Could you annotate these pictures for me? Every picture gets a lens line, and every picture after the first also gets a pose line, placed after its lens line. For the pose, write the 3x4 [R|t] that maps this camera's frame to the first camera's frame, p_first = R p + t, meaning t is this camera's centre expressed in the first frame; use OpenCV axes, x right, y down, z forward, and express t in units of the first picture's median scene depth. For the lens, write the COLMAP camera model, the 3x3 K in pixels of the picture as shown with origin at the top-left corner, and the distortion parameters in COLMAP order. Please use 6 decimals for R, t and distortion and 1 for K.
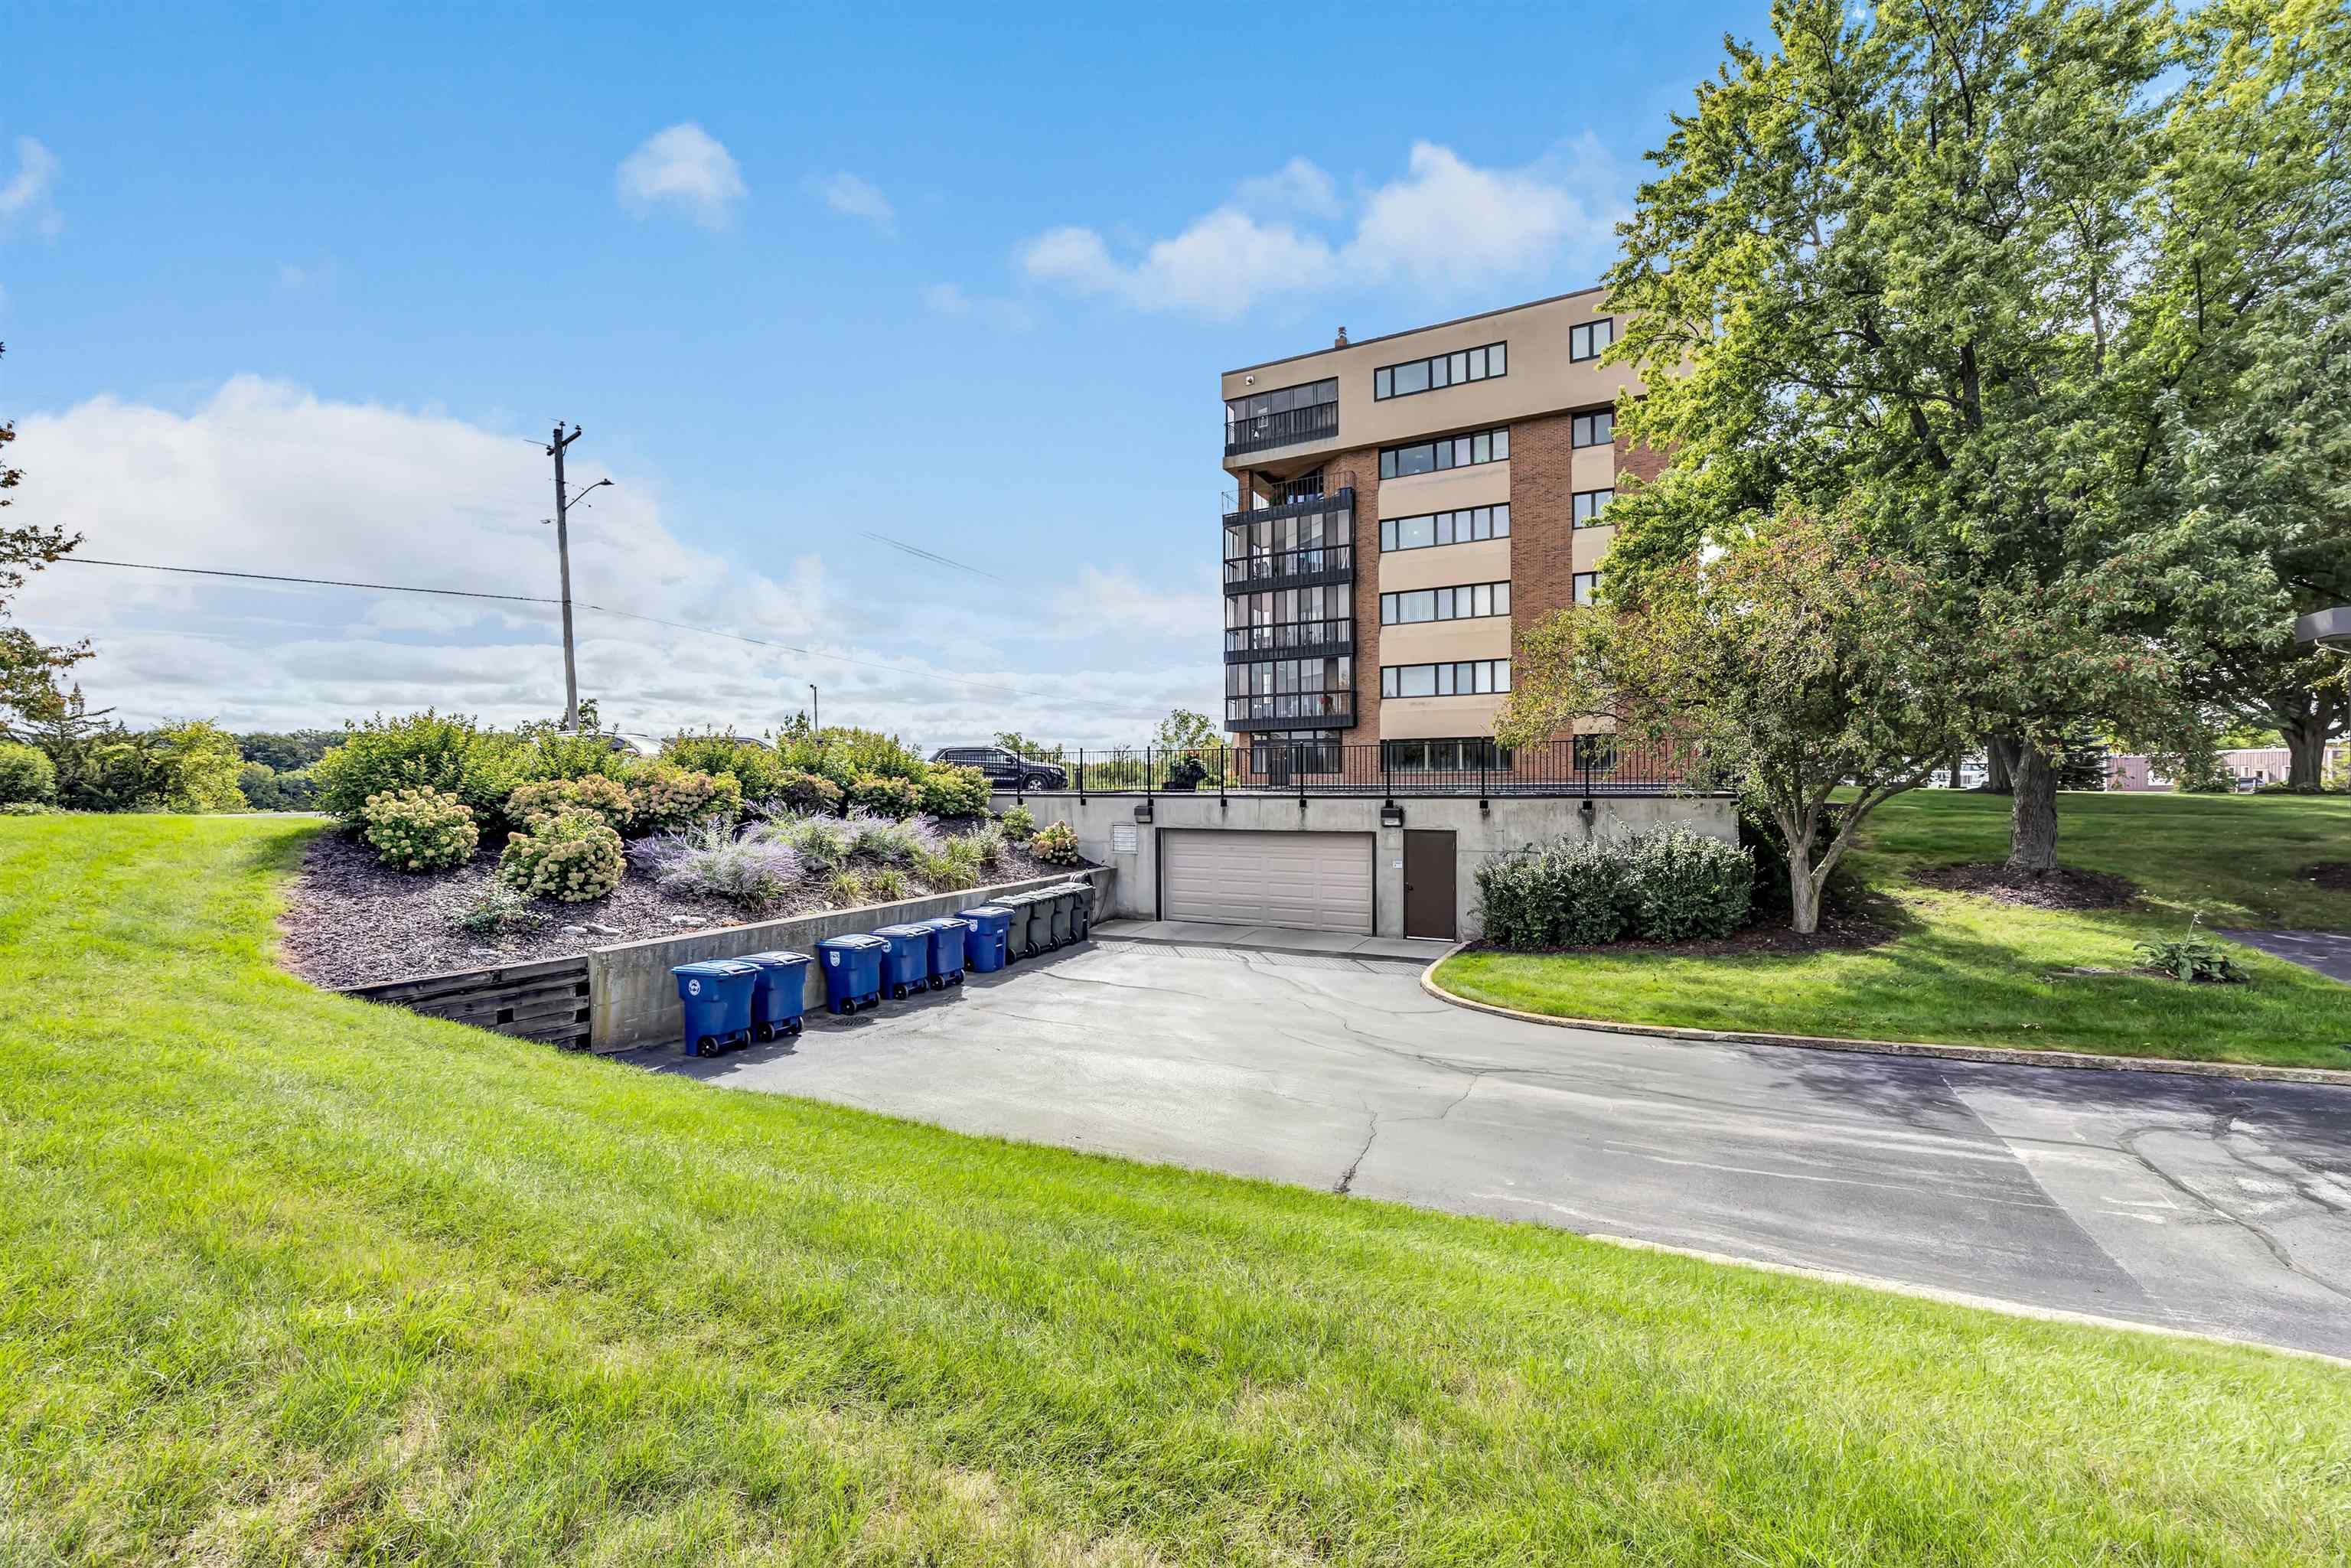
lens RADIAL K [[959.9, 0, 1163.7], [0, 959.9, 789.2], [0, 0, 1]] dist [0.003624, -0.000960]
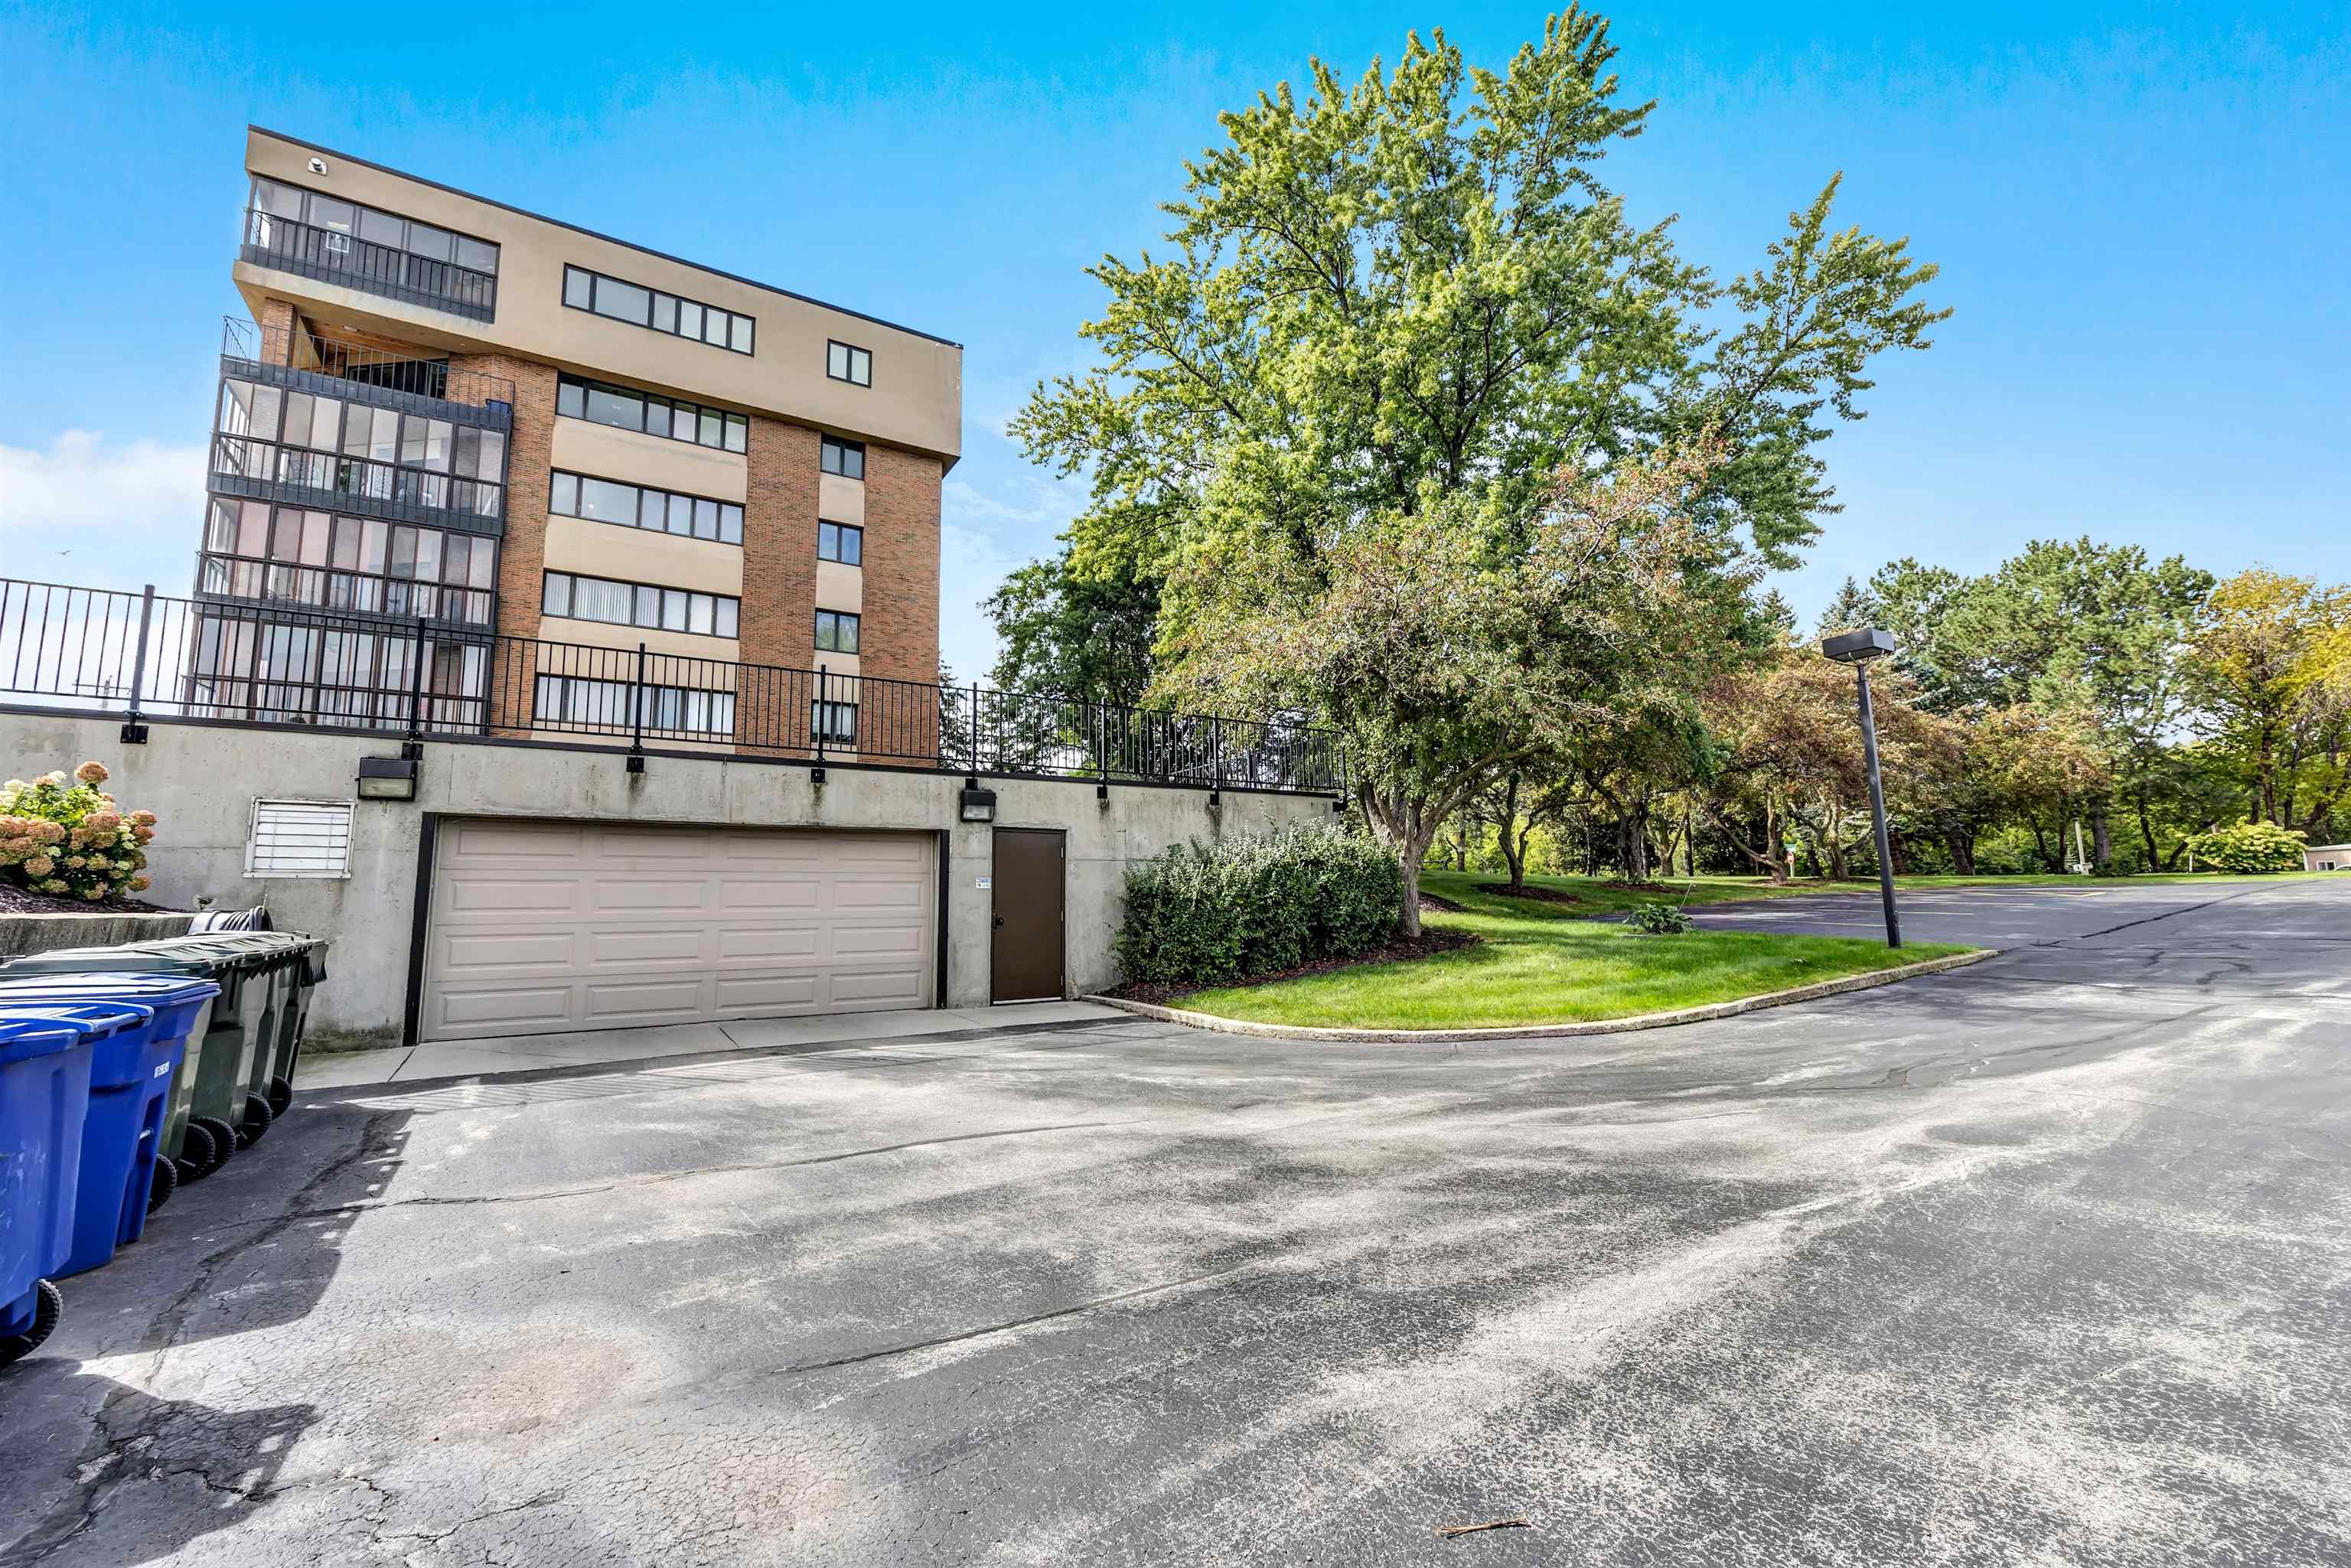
lens RADIAL K [[959.9, 0, 1178.1], [0, 959.9, 776.6], [0, 0, 1]] dist [0.003624, -0.000960]
pose [[0.506732, 0.119160, 0.853829, -0.117468], [0.020269, 0.988481, -0.149981, 0.055340], [-0.861865, 0.093306, 0.498480, 0.305017]]
